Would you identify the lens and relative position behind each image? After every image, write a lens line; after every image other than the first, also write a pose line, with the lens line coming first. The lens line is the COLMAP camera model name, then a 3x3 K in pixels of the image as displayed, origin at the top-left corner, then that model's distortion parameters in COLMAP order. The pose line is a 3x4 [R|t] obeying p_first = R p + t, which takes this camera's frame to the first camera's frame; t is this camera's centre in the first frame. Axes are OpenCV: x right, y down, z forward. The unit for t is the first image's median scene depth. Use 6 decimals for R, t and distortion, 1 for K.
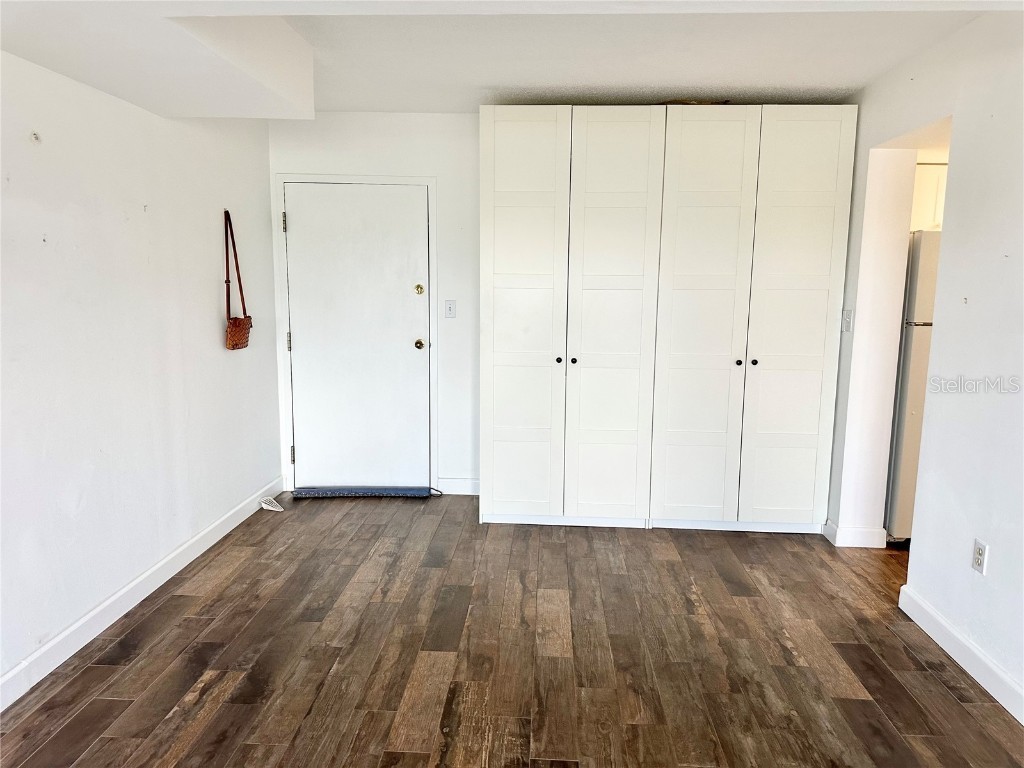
lens RADIAL K [[714.6, 0, 512.2], [0, 714.6, 384.2], [0, 0, 1]] dist [0.044013, -0.047673]
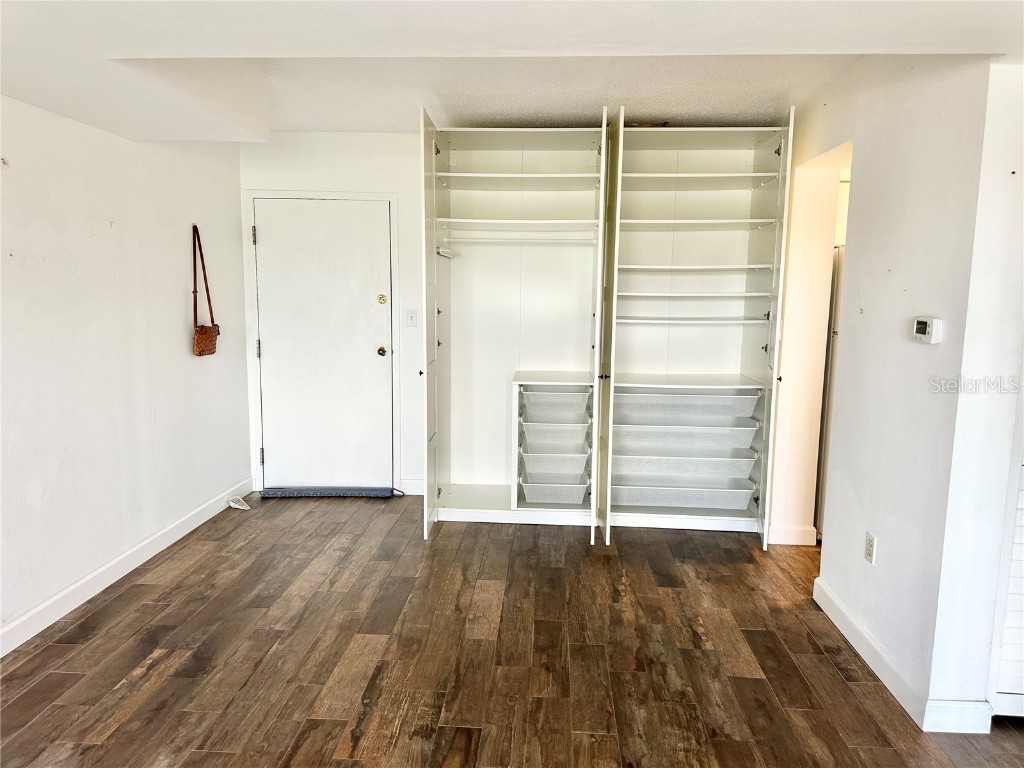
lens RADIAL K [[714.6, 0, 507.8], [0, 714.6, 385.2], [0, 0, 1]] dist [0.044013, -0.047673]
pose [[0.999957, 0.002739, -0.008907, 0.104046], [-0.002839, 0.999933, -0.011201, 0.008284], [0.008876, 0.011225, 0.999898, -0.079737]]
